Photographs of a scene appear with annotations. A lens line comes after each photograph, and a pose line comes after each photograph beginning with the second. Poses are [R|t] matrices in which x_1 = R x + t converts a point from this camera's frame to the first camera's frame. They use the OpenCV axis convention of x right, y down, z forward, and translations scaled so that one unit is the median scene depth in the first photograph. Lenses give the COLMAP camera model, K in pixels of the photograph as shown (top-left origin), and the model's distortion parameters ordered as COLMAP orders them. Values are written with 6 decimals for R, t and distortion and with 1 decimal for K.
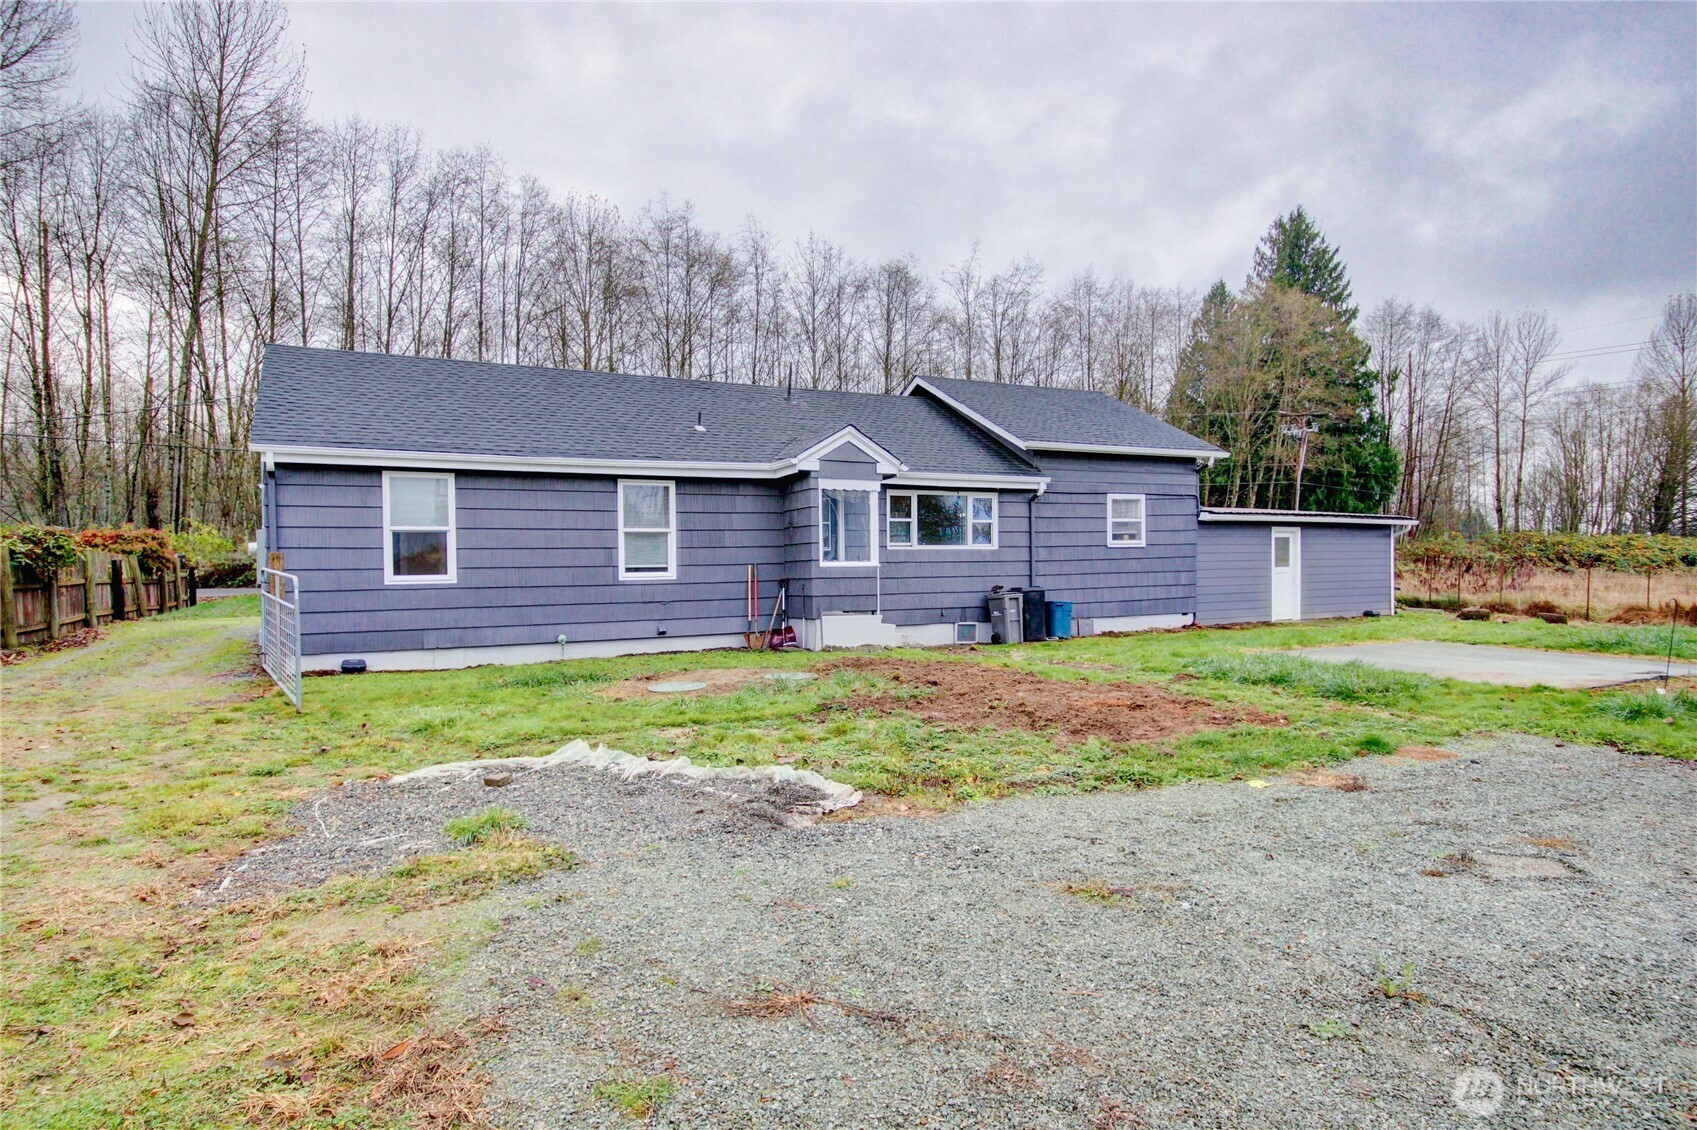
lens RADIAL K [[979.1, 0, 848.5], [0, 979.1, 565.0], [0, 0, 1]] dist [0.001018, -0.000016]
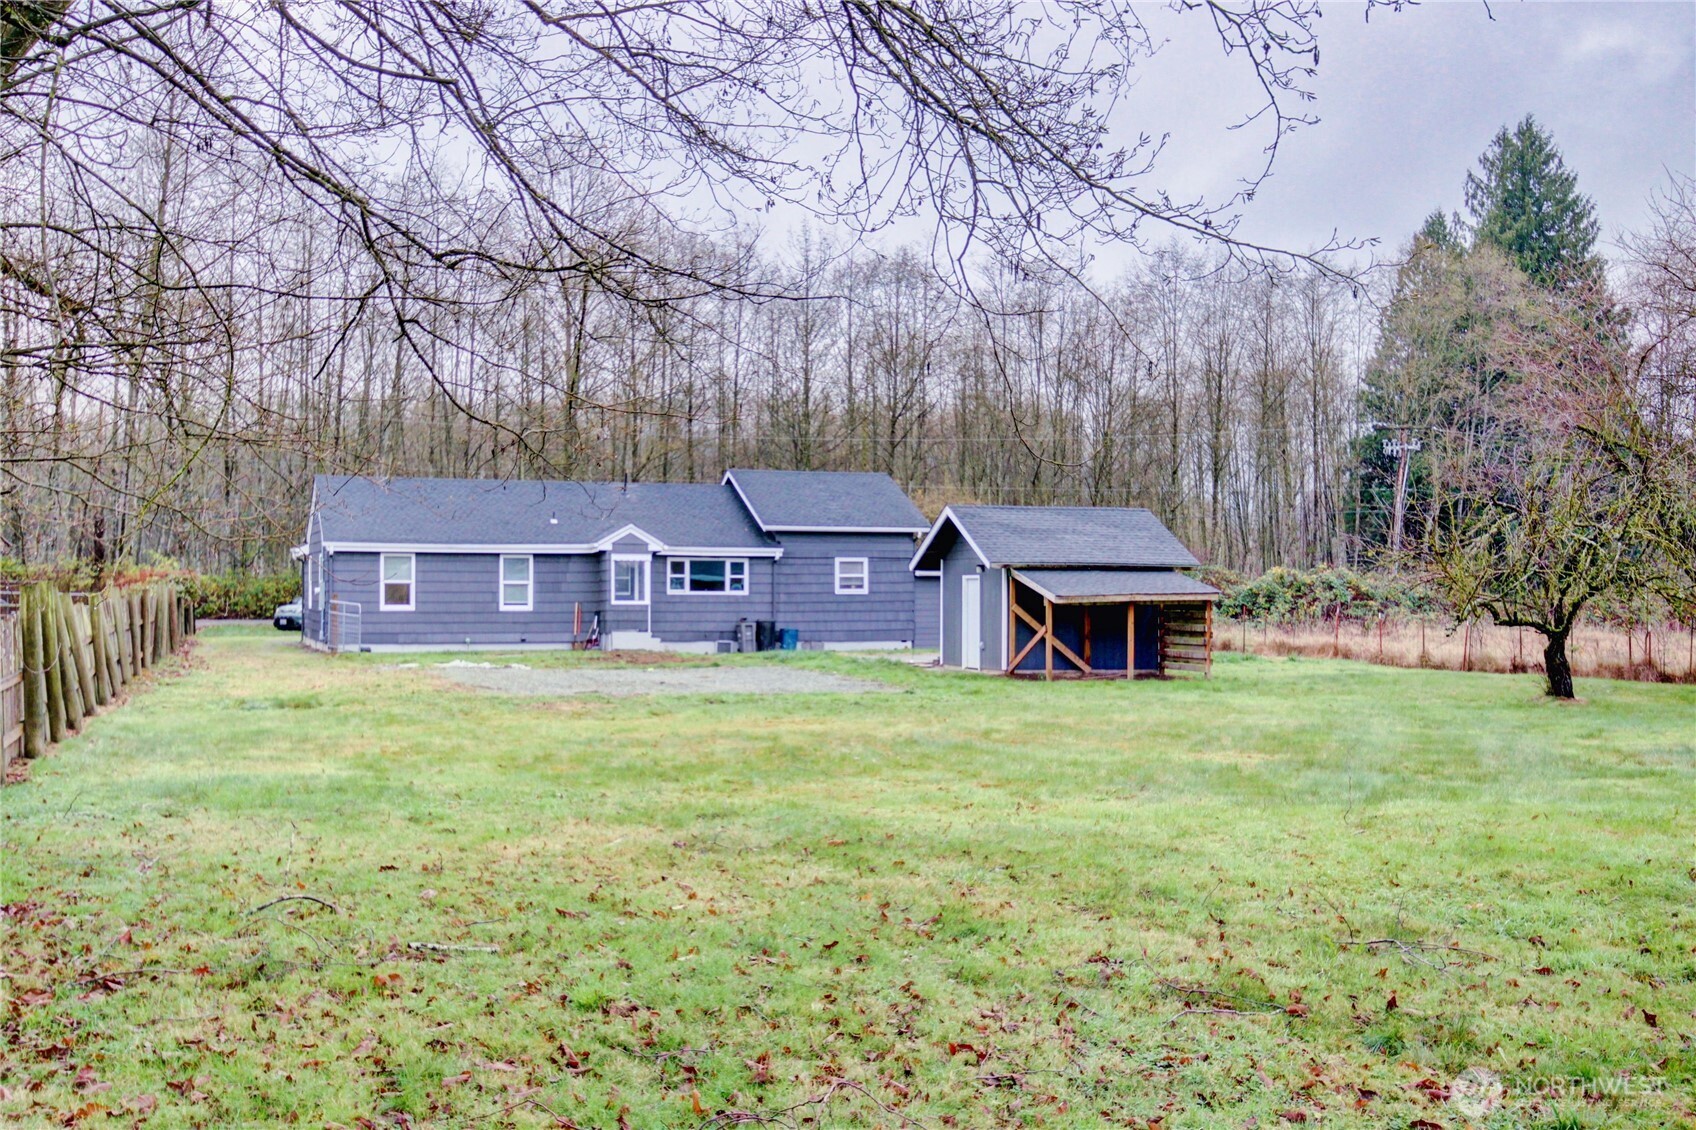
lens RADIAL K [[1768.5, 0, 848.0], [0, 1768.5, 565.0], [0, 0, 1]] dist [0.082135, -0.003862]
pose [[0.993054, 0.008378, -0.117363, 0.743456], [-0.011681, 0.999554, -0.027481, 0.014070], [0.117081, 0.028662, 0.992709, -2.059124]]
